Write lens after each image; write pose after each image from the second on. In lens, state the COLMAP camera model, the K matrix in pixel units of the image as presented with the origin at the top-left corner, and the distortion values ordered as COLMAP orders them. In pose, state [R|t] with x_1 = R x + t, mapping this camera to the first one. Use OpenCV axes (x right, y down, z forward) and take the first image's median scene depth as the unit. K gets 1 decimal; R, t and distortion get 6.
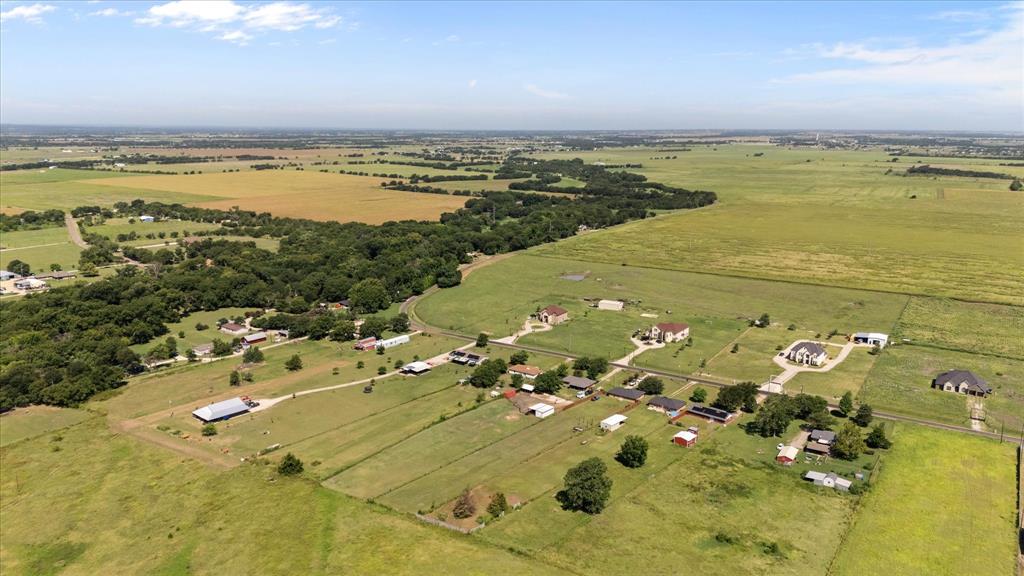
lens RADIAL K [[751.1, 0, 518.7], [0, 751.1, 290.1], [0, 0, 1]] dist [0.108646, -0.140415]
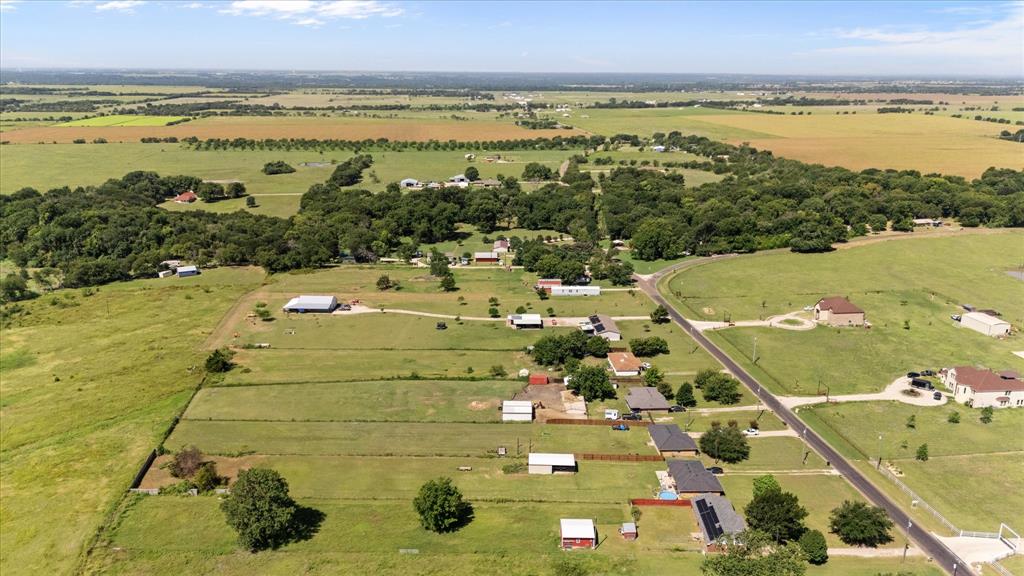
lens RADIAL K [[751.1, 0, 518.7], [0, 751.1, 290.1], [0, 0, 1]] dist [0.108646, -0.140415]
pose [[0.631593, 0.211410, -0.745919, 0.480491], [-0.165750, 0.976680, 0.136467, -0.038505], [0.757375, 0.037445, 0.651906, 0.507054]]
